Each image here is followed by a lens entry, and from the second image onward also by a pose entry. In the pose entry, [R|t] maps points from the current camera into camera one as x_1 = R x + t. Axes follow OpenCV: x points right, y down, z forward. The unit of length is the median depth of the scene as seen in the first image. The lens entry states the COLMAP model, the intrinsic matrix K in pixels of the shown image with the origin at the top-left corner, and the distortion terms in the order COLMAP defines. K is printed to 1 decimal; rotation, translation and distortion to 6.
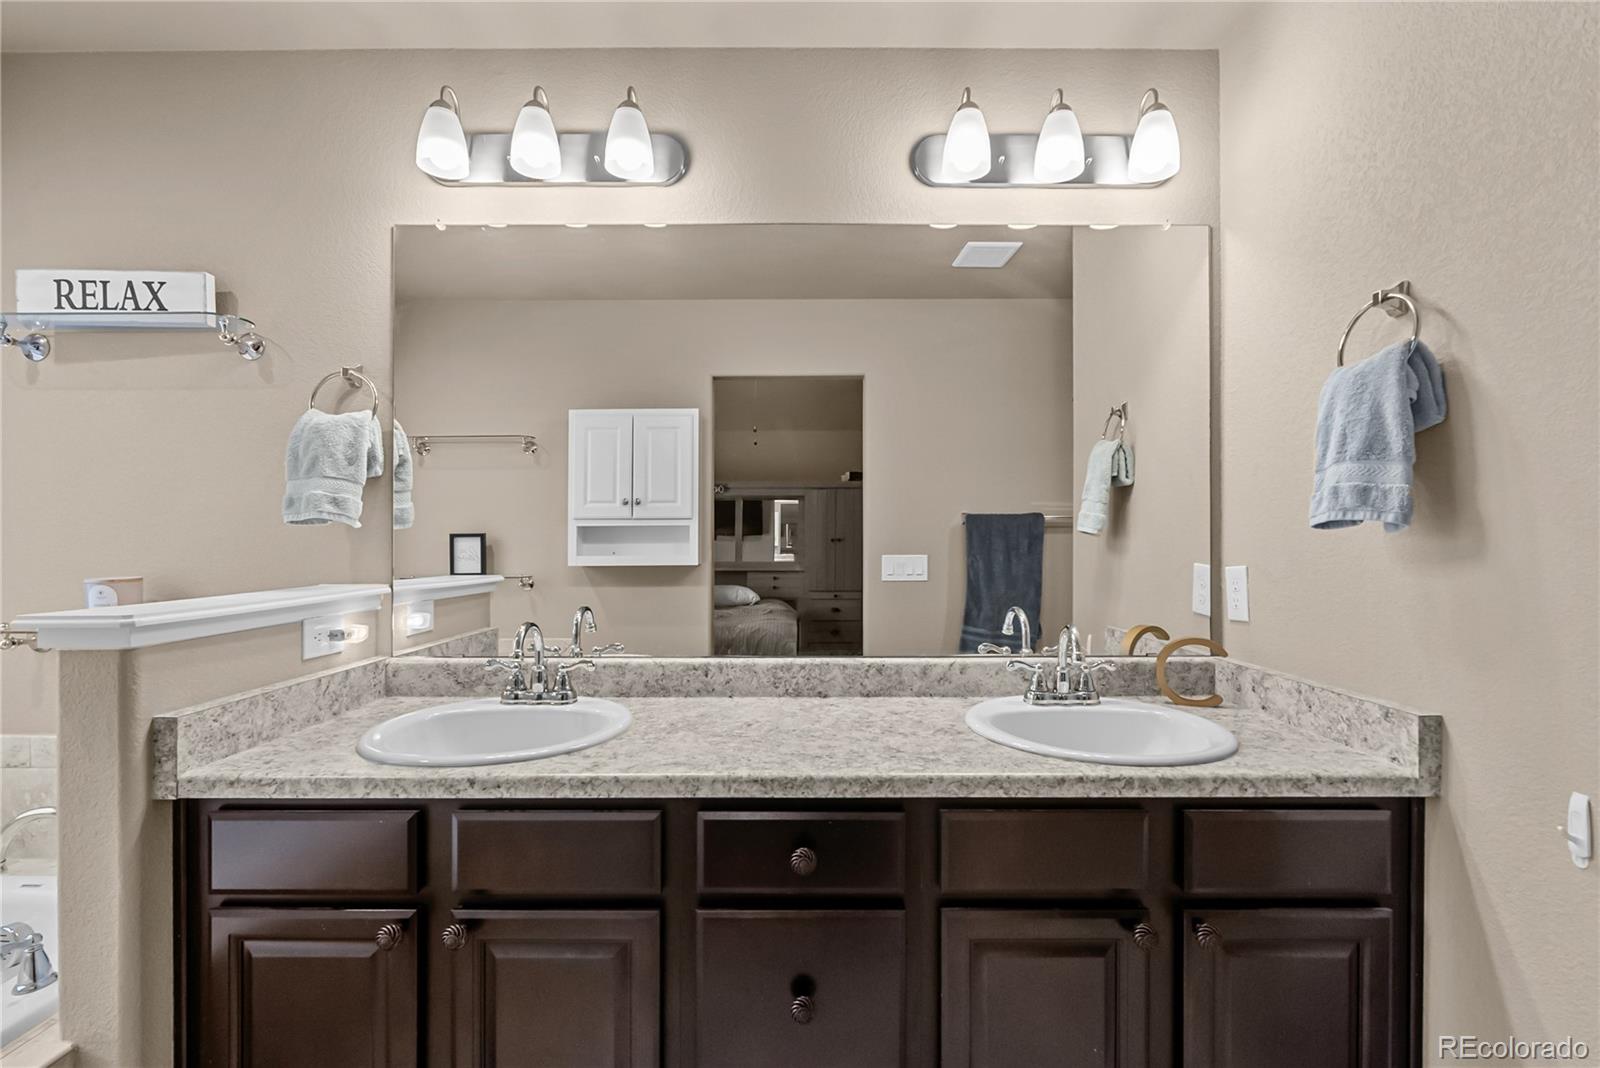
lens RADIAL K [[713.2, 0, 808.9], [0, 713.2, 536.6], [0, 0, 1]] dist [-0.007714, 0.000540]
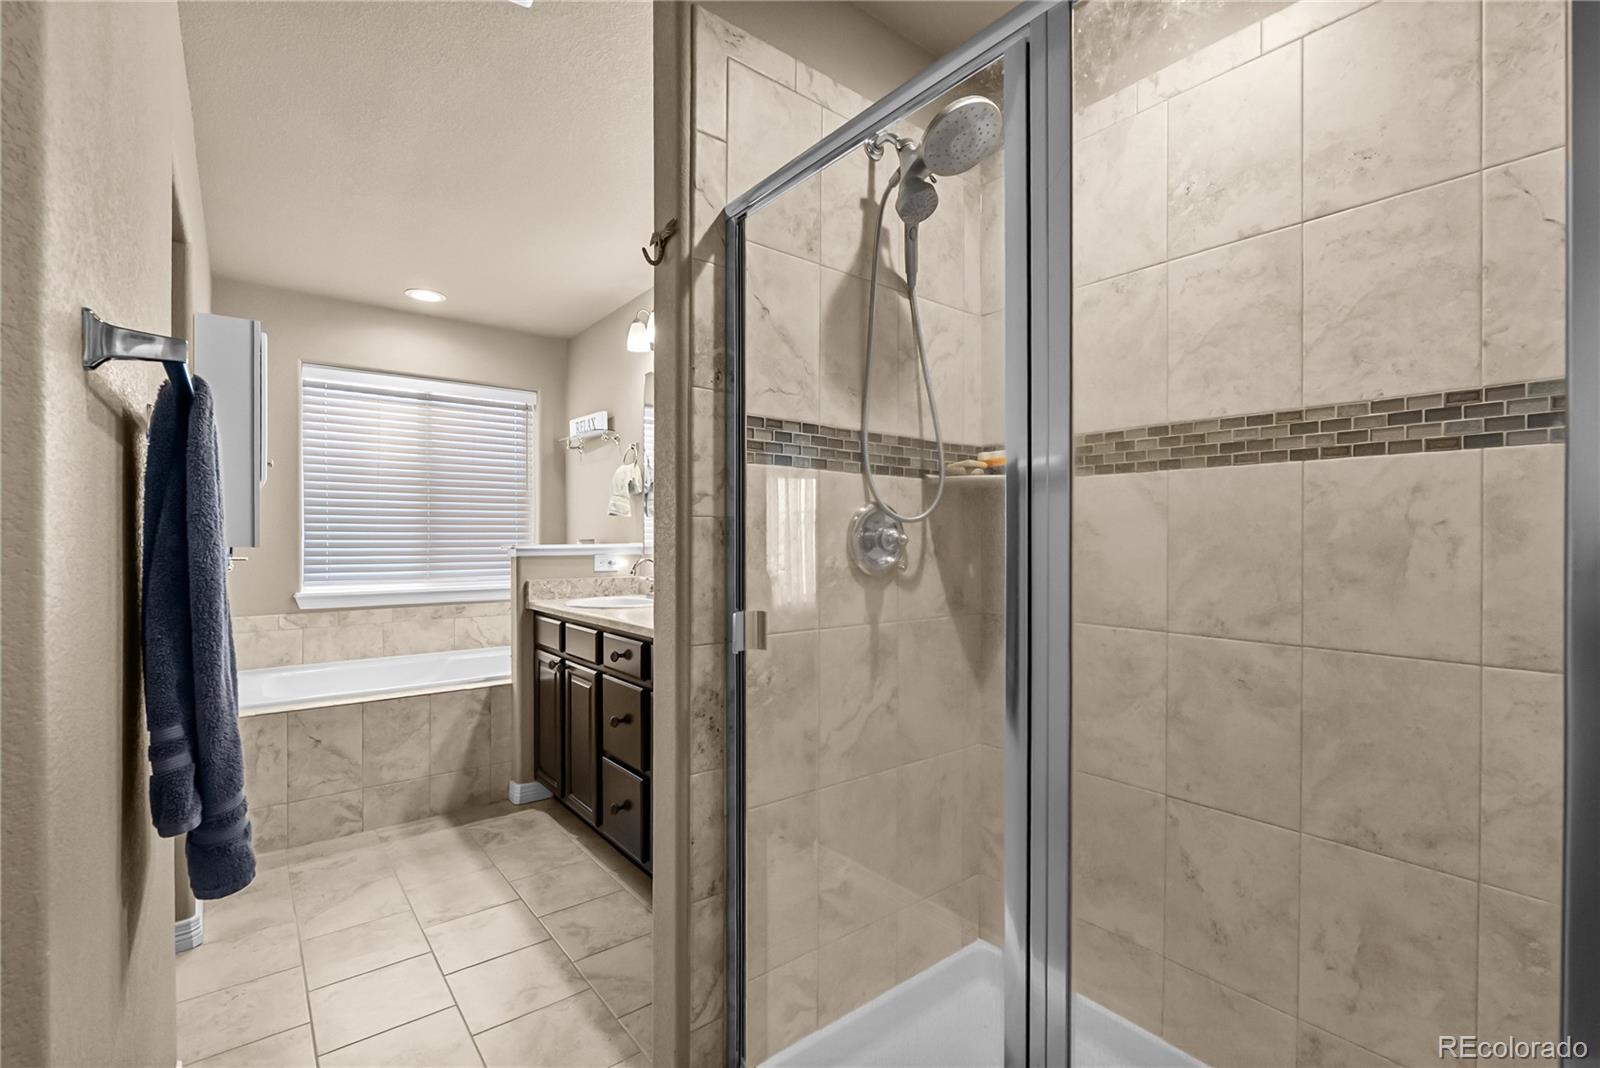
lens RADIAL K [[713.2, 0, 798.4], [0, 713.2, 540.3], [0, 0, 1]] dist [-0.007714, 0.000540]
pose [[0.608227, -0.000572, -0.793763, 1.519832], [0.009172, 0.999938, 0.006307, 0.054033], [0.793710, -0.011117, 0.608195, 0.064366]]
